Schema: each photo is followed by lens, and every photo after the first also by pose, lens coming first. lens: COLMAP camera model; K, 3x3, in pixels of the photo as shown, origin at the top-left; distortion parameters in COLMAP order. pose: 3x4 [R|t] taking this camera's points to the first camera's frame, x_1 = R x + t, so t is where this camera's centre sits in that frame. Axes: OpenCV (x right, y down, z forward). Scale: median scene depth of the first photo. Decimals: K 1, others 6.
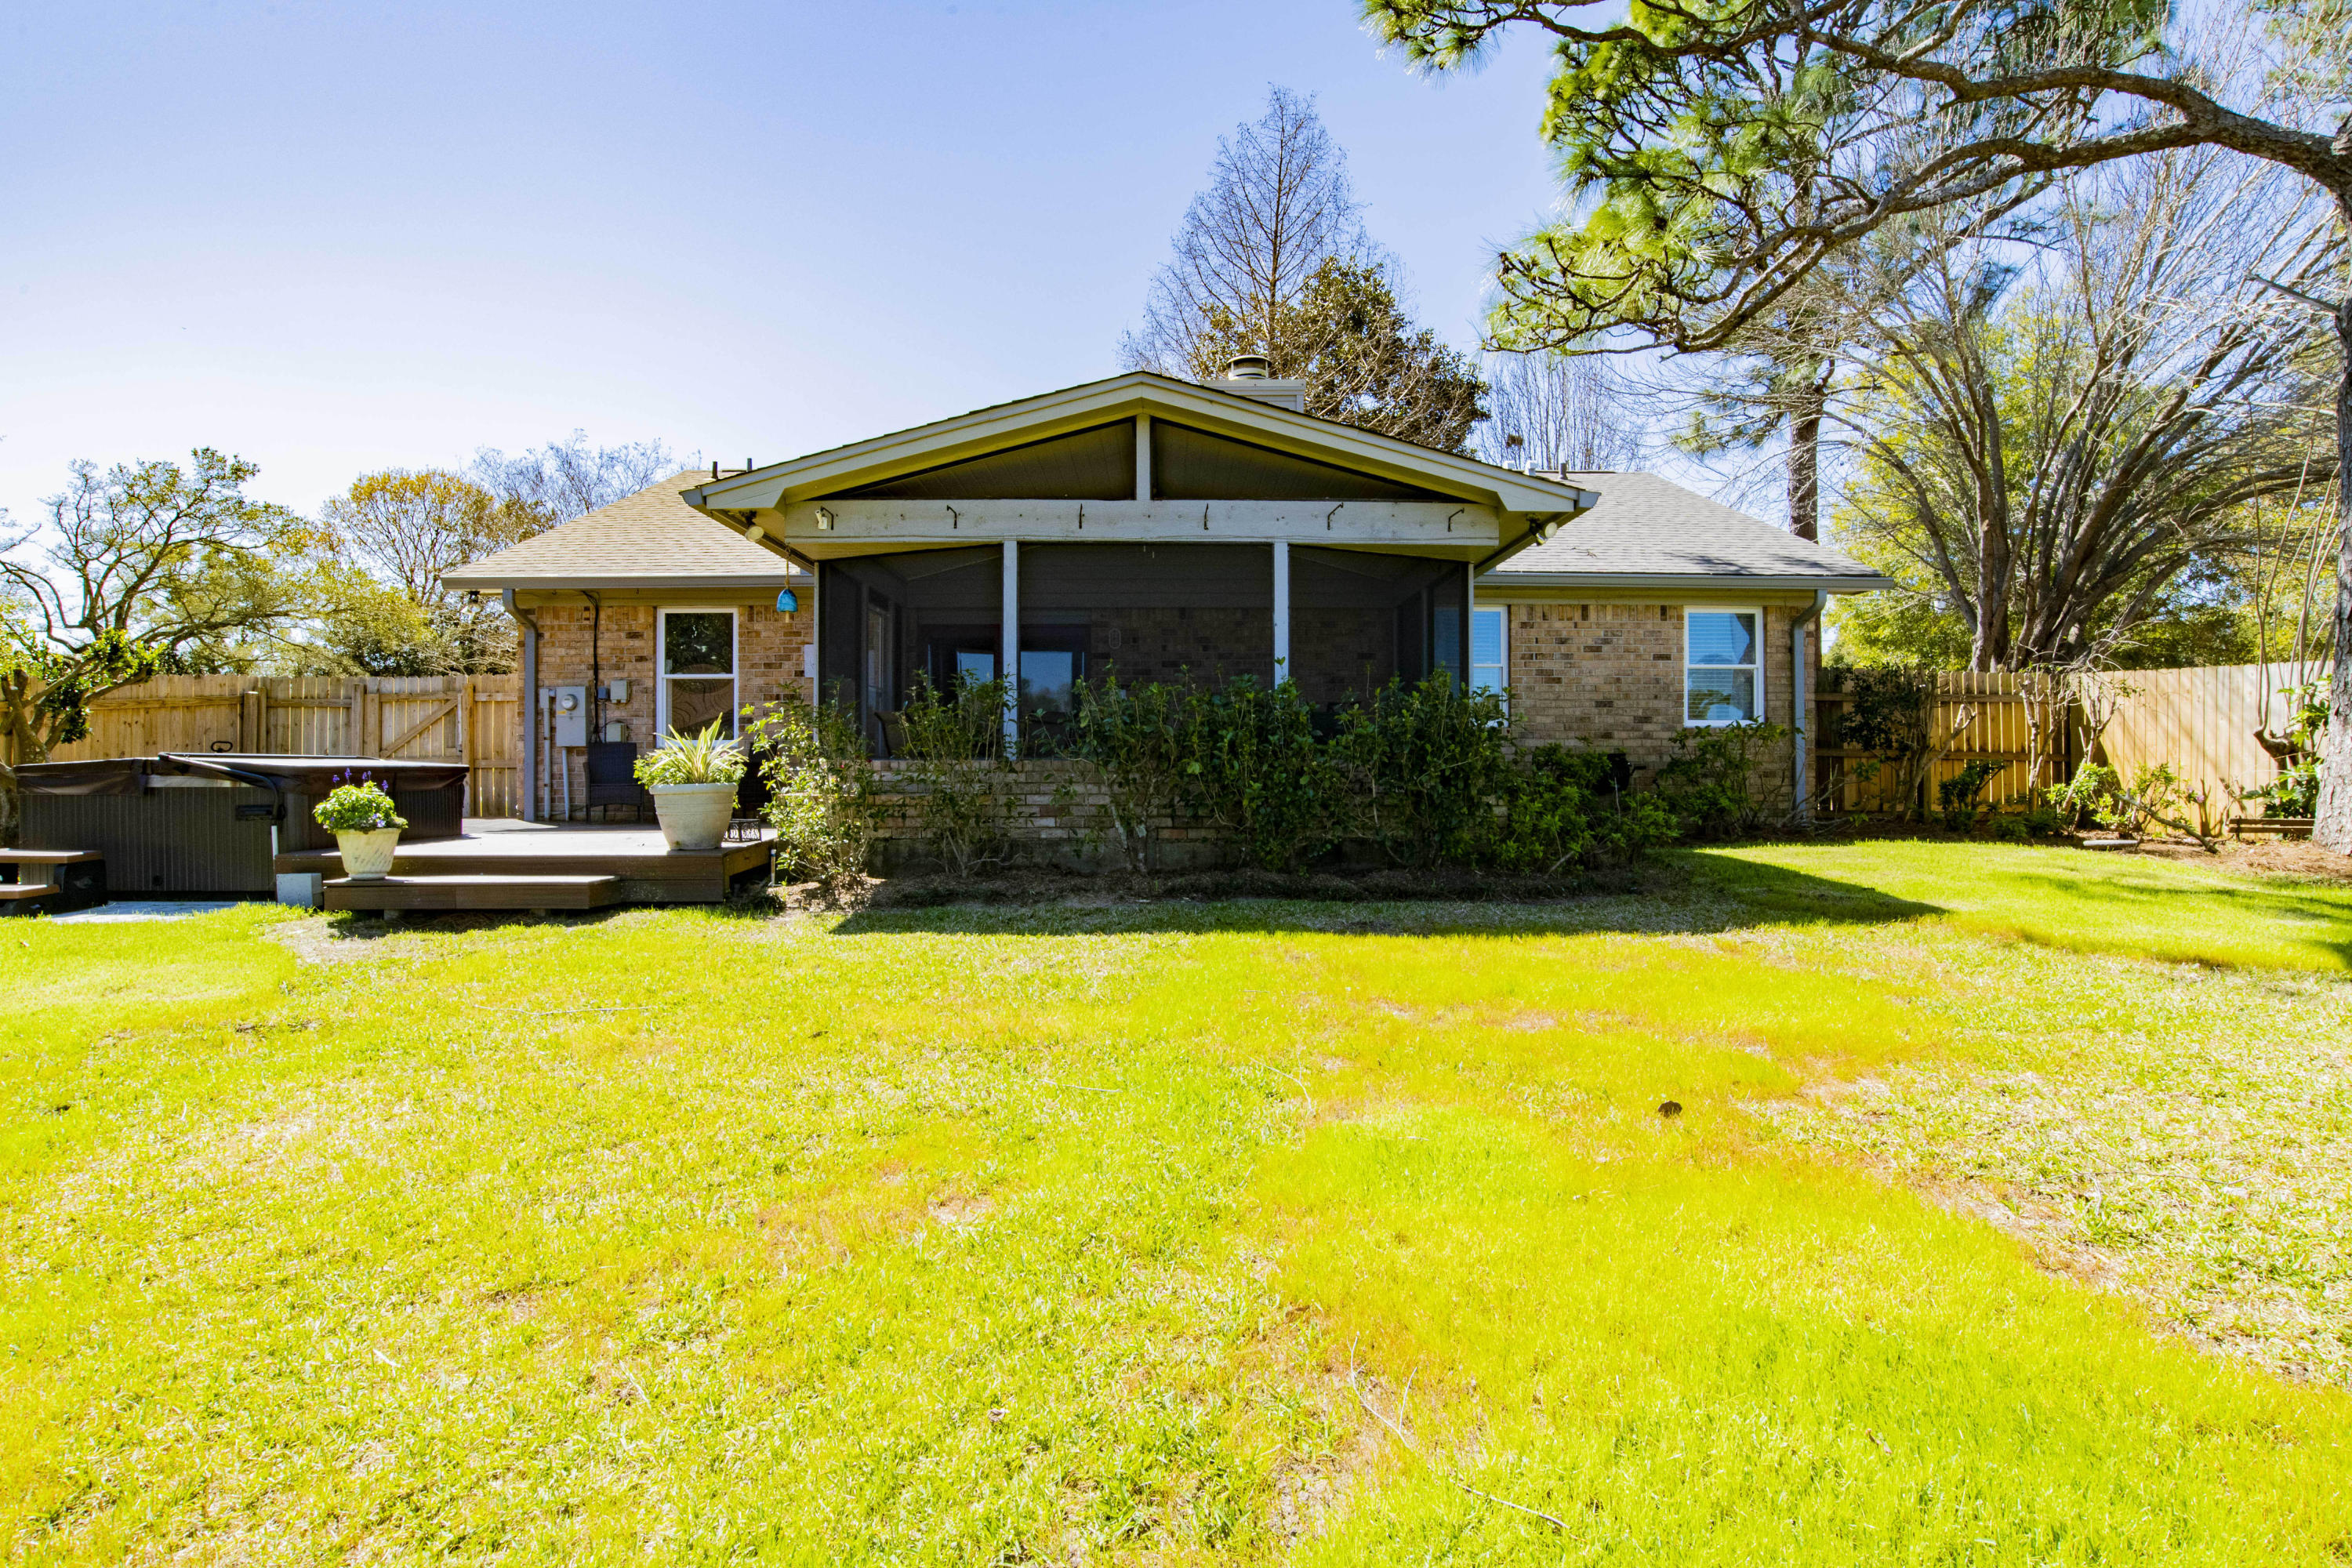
lens RADIAL K [[1199.6, 0, 1181.8], [0, 1199.6, 768.9], [0, 0, 1]] dist [-0.067184, 0.027610]
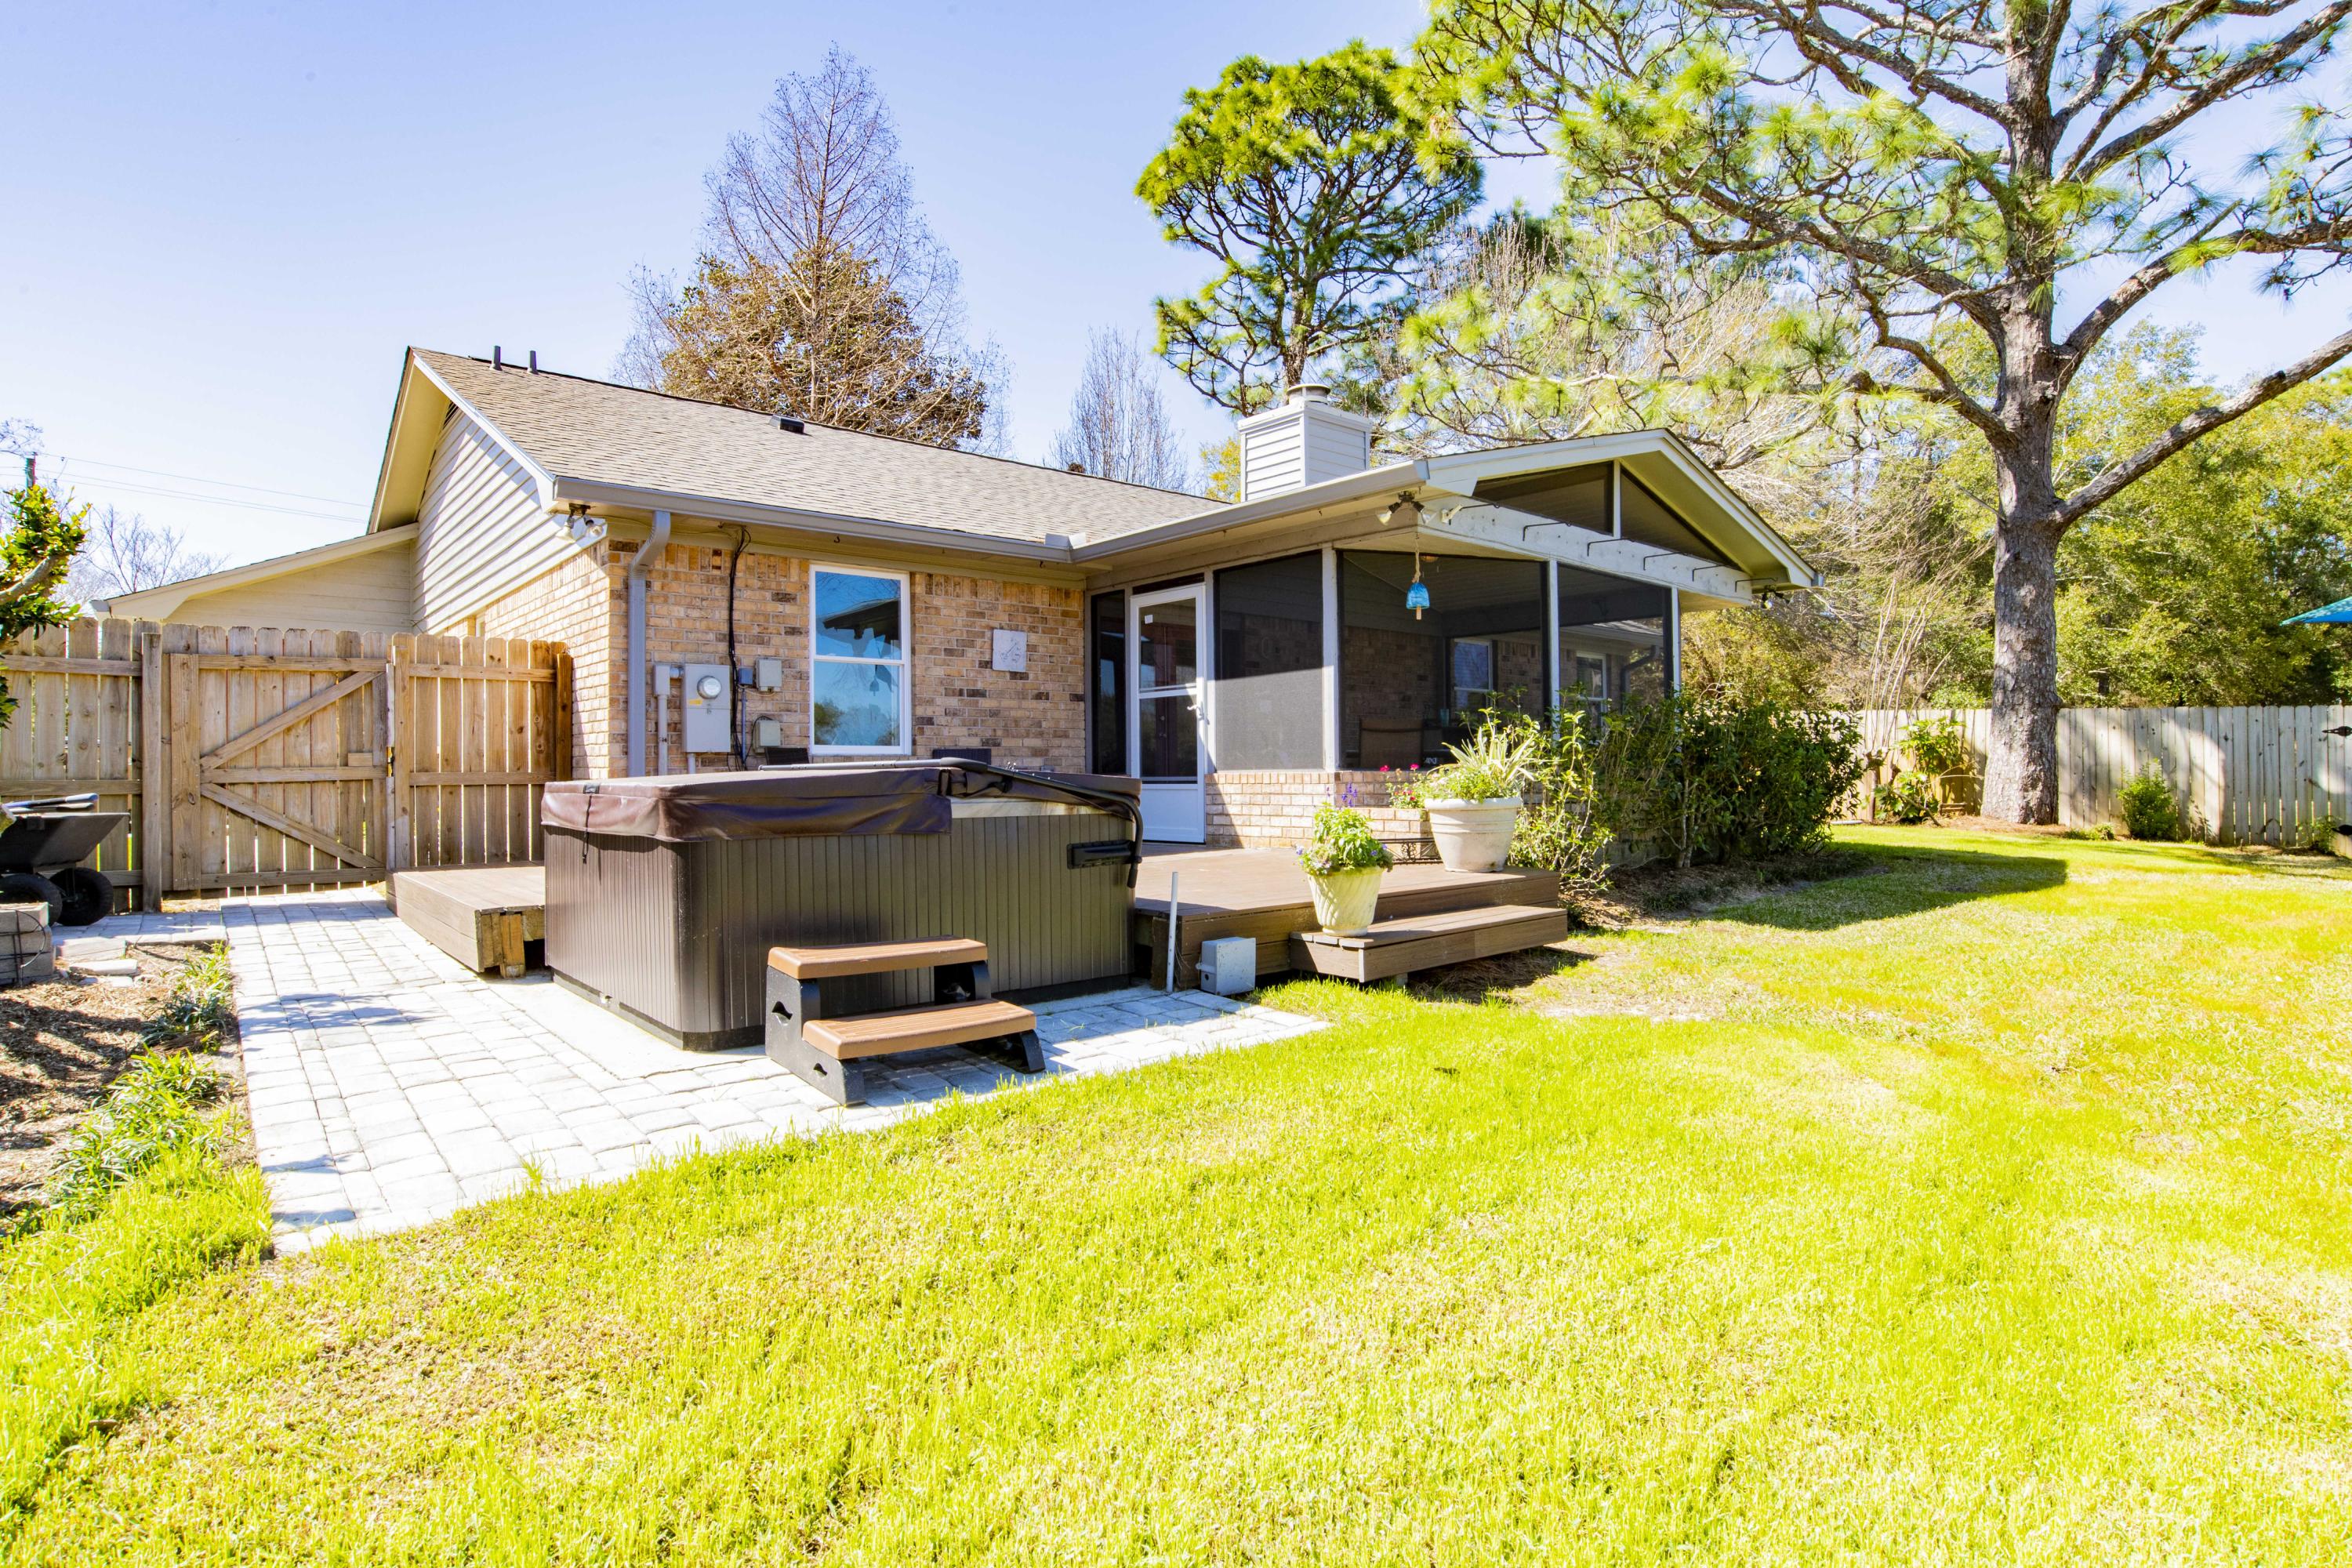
lens RADIAL K [[1199.6, 0, 1181.8], [0, 1199.6, 768.9], [0, 0, 1]] dist [-0.067184, 0.027610]
pose [[0.761080, -0.001132, 0.648658, -0.747546], [0.007628, 0.999945, -0.007205, -0.002235], [-0.648614, 0.010431, 0.761046, 0.296756]]
